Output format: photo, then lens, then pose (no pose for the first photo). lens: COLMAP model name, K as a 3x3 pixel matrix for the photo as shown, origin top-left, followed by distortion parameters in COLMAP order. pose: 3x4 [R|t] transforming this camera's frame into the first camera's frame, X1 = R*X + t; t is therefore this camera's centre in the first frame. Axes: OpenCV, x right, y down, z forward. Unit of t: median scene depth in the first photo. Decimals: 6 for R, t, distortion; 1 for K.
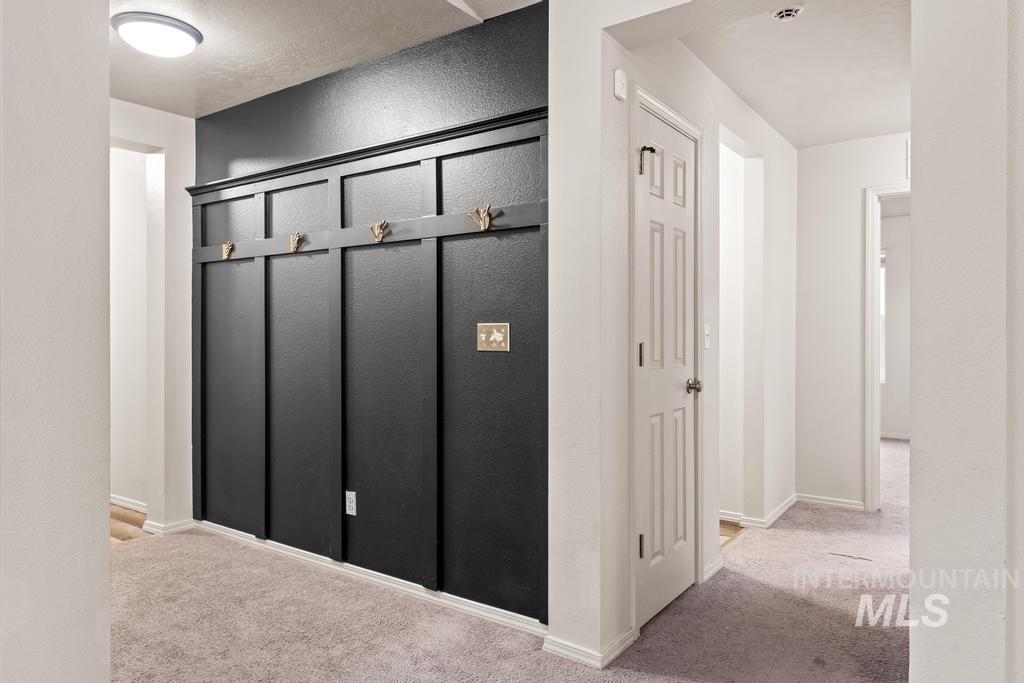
lens RADIAL K [[653.2, 0, 516.9], [0, 653.2, 344.3], [0, 0, 1]] dist [-0.002315, -0.000701]
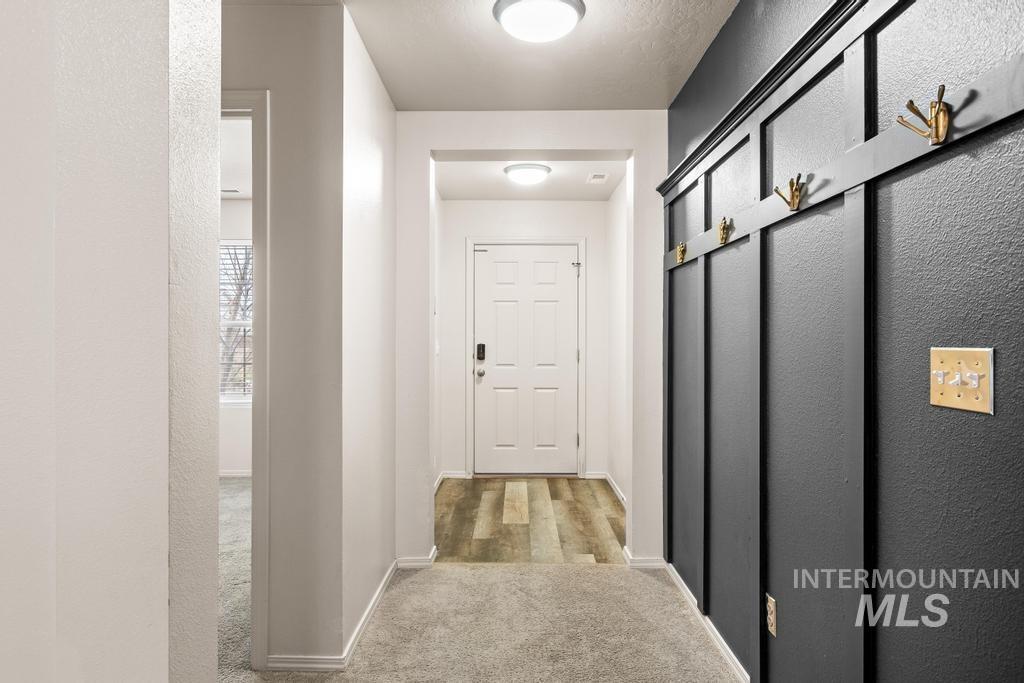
lens RADIAL K [[632.8, 0, 515.5], [0, 632.8, 345.0], [0, 0, 1]] dist [0.001719, 0.003461]
pose [[0.562971, 0.003686, -0.826468, 0.127434], [-0.006847, 0.999977, -0.000205, -0.026538], [0.826448, 0.005774, 0.562983, 0.421714]]
